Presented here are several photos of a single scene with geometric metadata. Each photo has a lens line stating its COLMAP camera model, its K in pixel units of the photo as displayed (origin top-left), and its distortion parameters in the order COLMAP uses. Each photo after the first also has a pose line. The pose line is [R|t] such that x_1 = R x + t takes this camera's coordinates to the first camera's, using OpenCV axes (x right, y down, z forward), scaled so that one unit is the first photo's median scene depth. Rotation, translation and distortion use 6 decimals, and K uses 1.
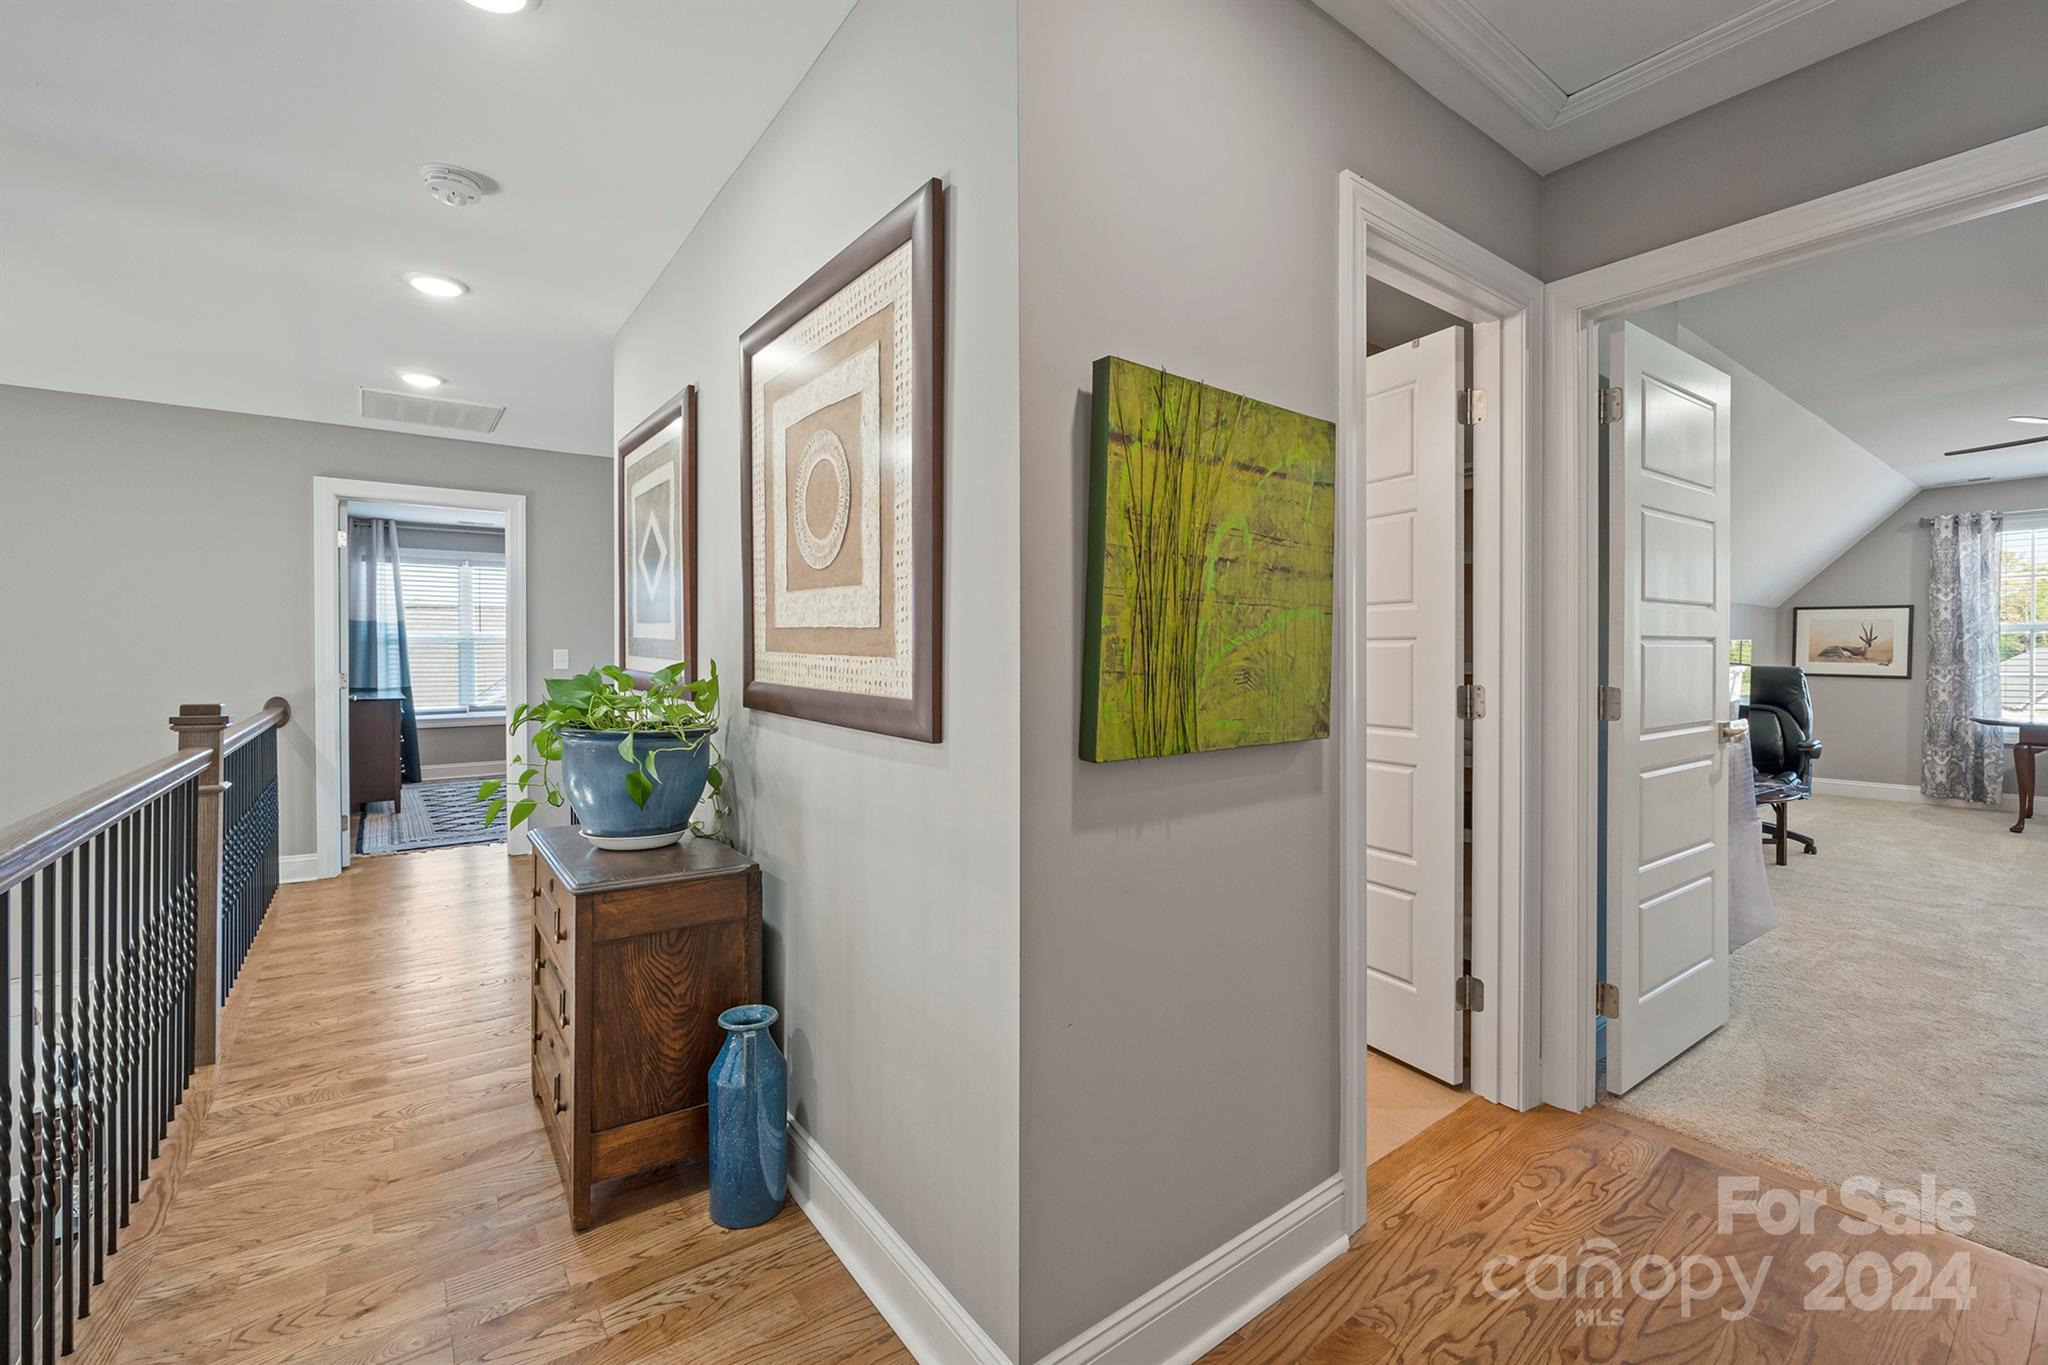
lens RADIAL K [[853.9, 0, 1016.6], [0, 853.9, 662.5], [0, 0, 1]] dist [-0.008466, -0.000135]
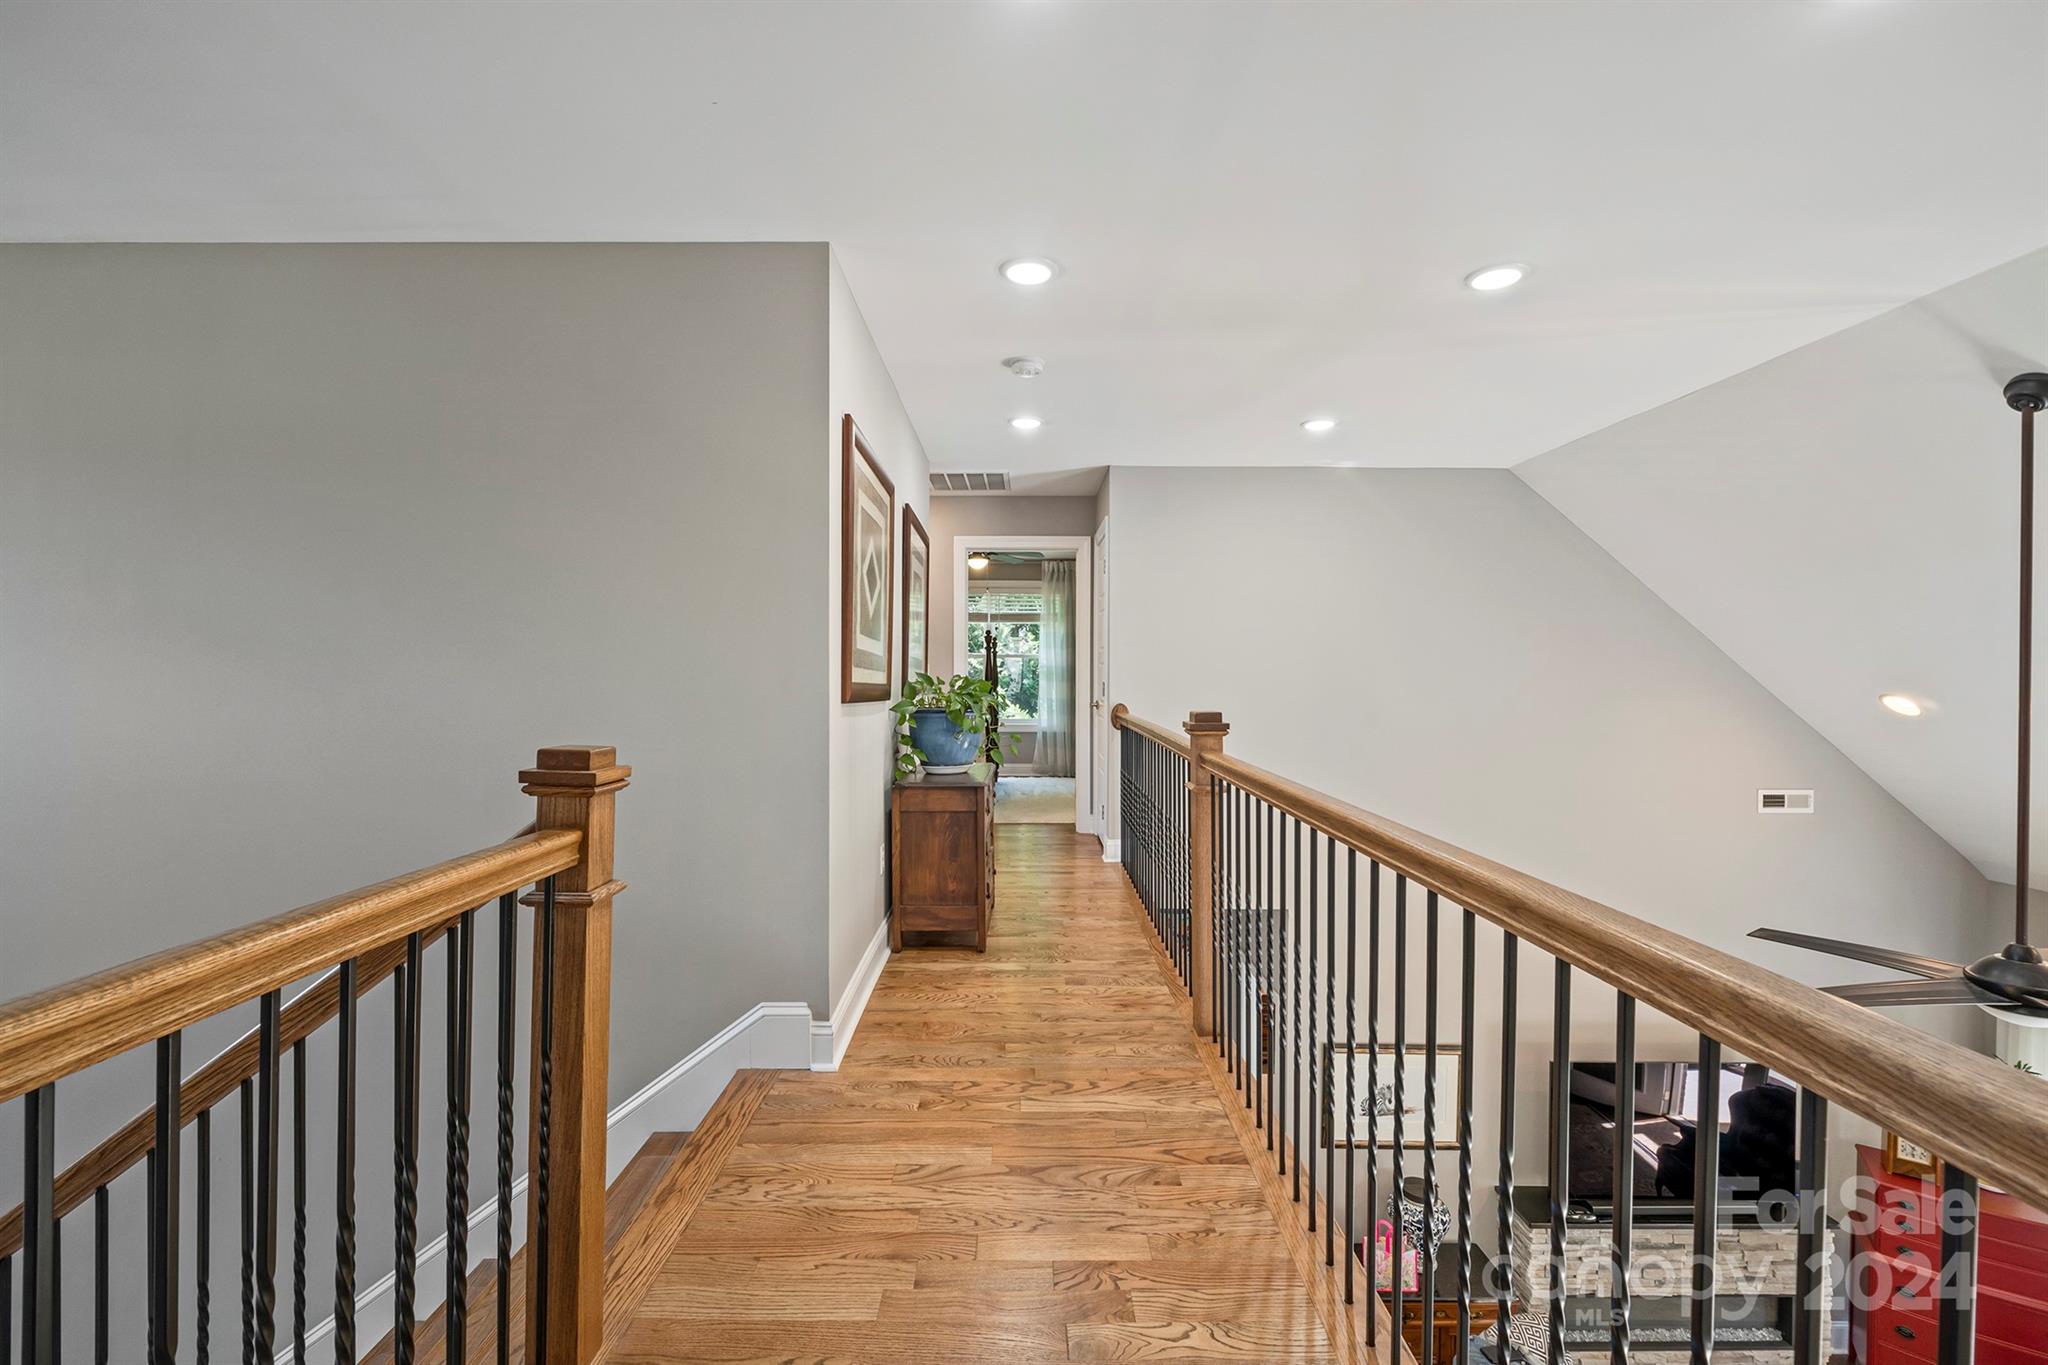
lens RADIAL K [[853.9, 0, 1024.9], [0, 853.9, 669.2], [0, 0, 1]] dist [-0.008466, -0.000135]
pose [[-0.806616, -0.008472, 0.591015, -0.252902], [0.001915, 0.999855, 0.016947, -0.004743], [-0.591073, 0.014802, -0.806482, 0.360854]]
